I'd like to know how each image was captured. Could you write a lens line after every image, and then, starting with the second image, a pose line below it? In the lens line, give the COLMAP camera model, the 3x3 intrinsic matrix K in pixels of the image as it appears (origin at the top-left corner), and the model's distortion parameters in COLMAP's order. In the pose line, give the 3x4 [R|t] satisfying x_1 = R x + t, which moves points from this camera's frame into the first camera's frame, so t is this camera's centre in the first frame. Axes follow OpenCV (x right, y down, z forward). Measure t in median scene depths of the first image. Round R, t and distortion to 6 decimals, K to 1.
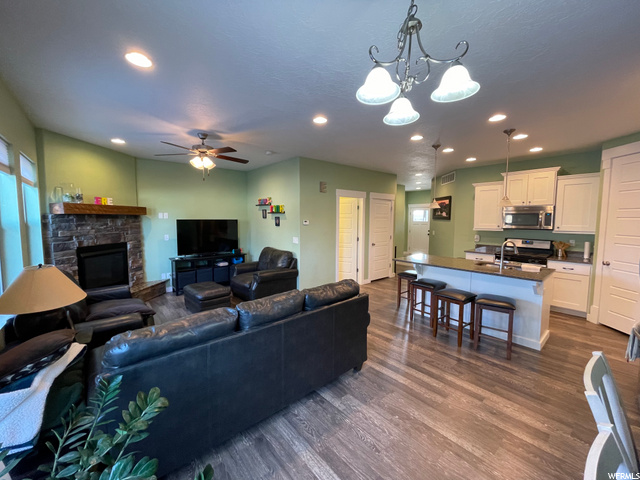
lens RADIAL K [[258.2, 0, 317.5], [0, 258.2, 239.5], [0, 0, 1]] dist [-0.000190, 0.000003]
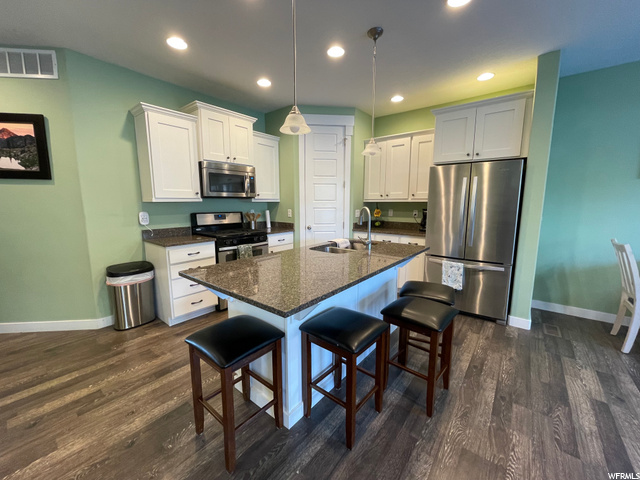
lens RADIAL K [[258.2, 0, 317.5], [0, 258.2, 239.5], [0, 0, 1]] dist [-0.000190, 0.000003]
pose [[-0.182518, -0.141076, 0.973029, 0.062081], [0.080932, 0.984138, 0.157868, -0.020714], [-0.979866, 0.107562, -0.168205, 0.971376]]
